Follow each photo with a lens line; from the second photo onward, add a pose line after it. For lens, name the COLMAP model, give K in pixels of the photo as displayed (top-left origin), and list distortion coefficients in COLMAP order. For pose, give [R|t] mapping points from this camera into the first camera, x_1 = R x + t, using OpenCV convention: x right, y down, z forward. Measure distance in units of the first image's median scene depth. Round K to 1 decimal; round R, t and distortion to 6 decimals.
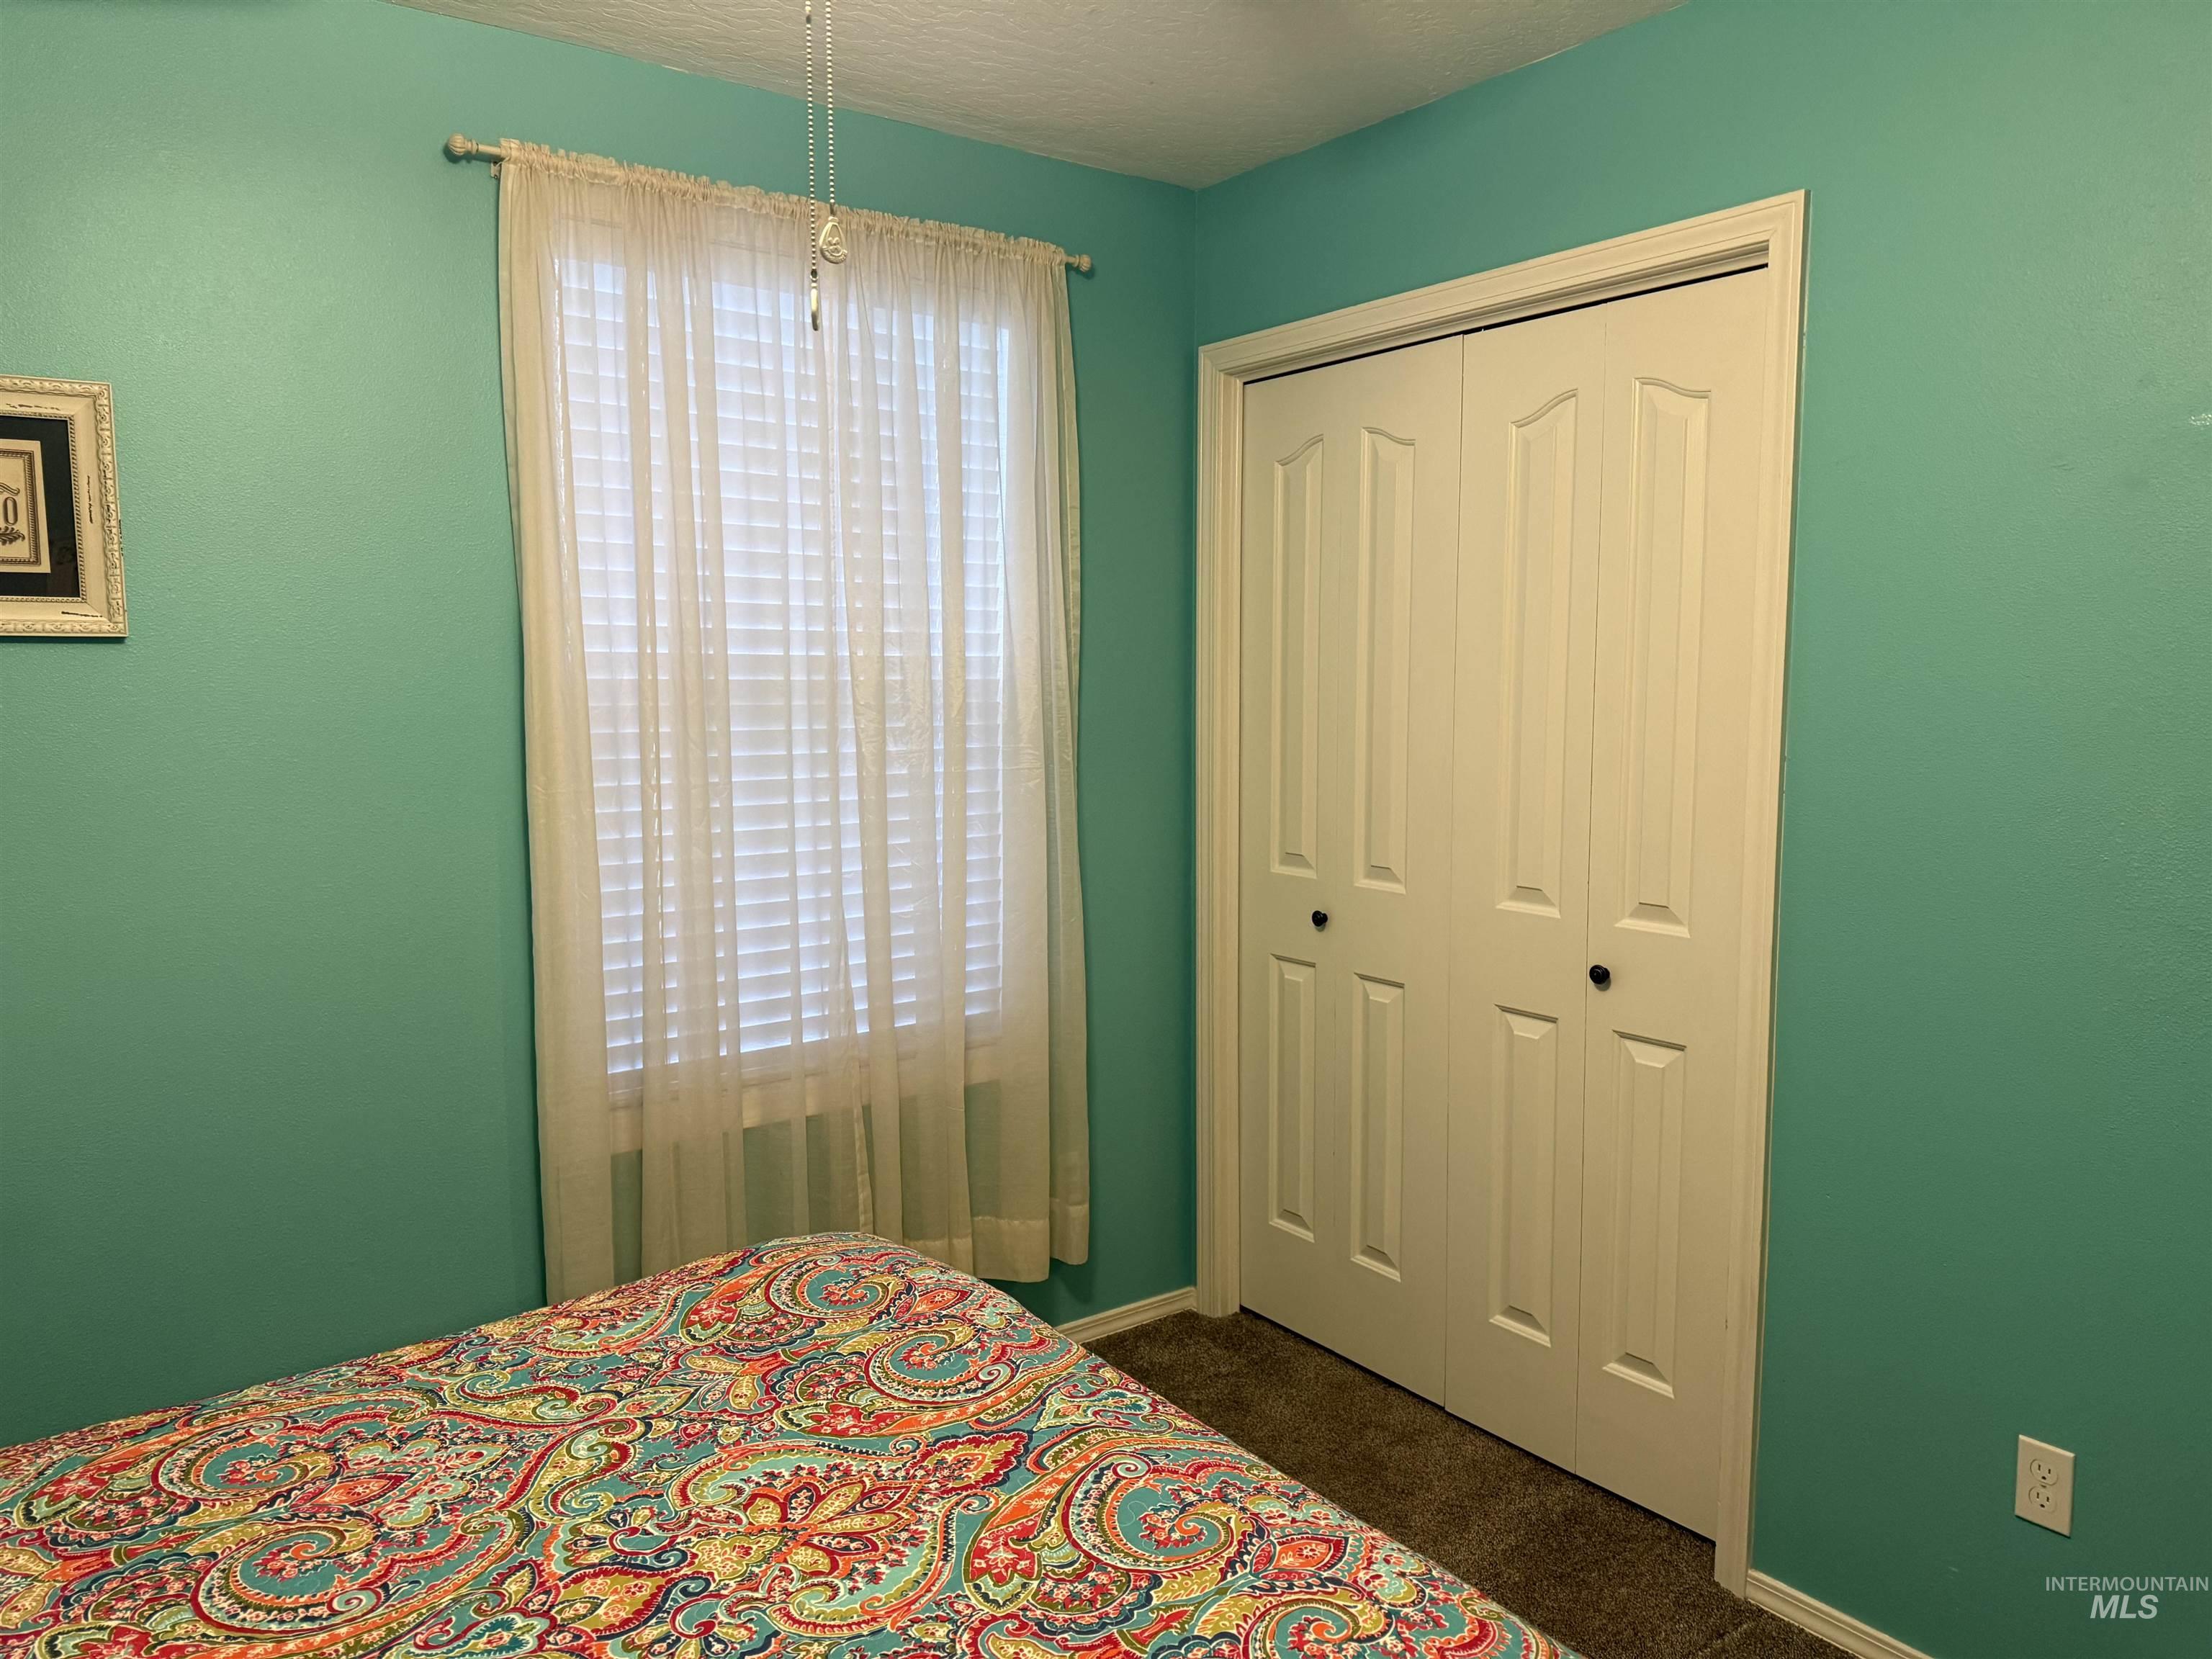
lens RADIAL K [[1535.0, 0, 1106.0], [0, 1535.0, 829.5], [0, 0, 1]] dist [0.028368, -0.046932]
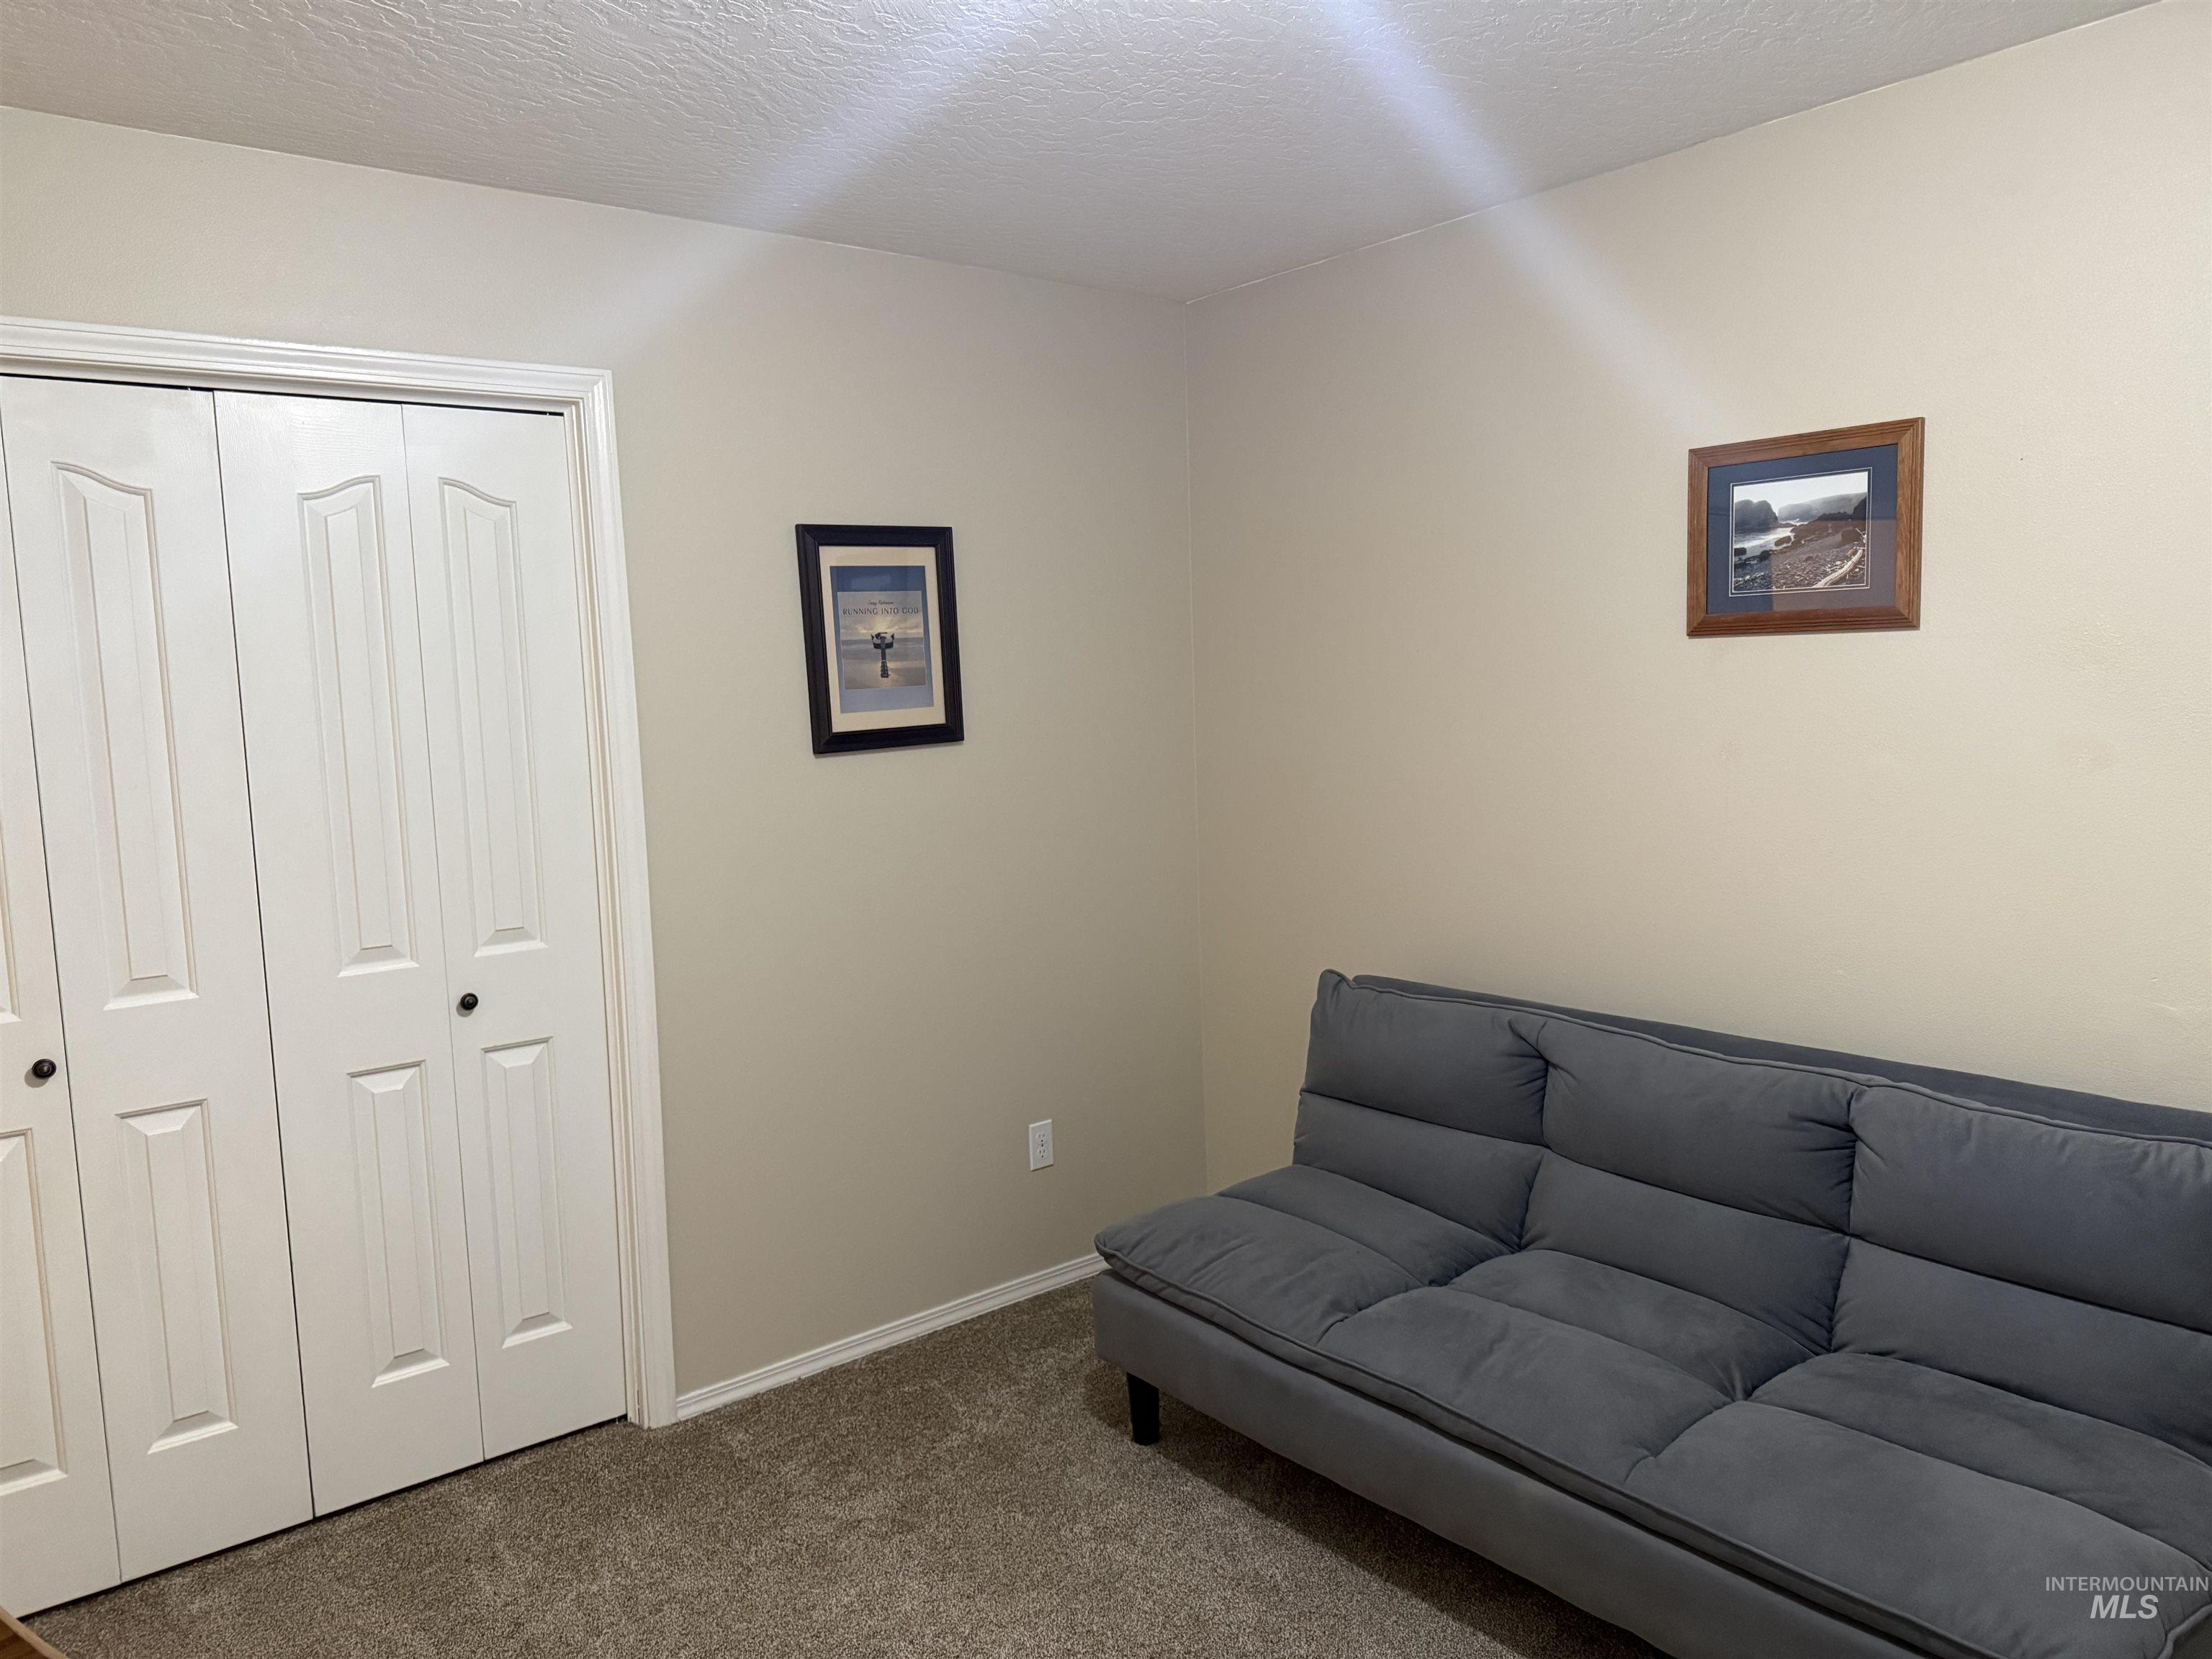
lens RADIAL K [[1535.0, 0, 1106.0], [0, 1535.0, 829.5], [0, 0, 1]] dist [0.028368, -0.046932]
pose [[-0.045099, -0.118846, 0.991888, -0.795502], [0.123202, 0.984657, 0.123581, -0.111359], [-0.991356, 0.127776, -0.029765, 0.562420]]
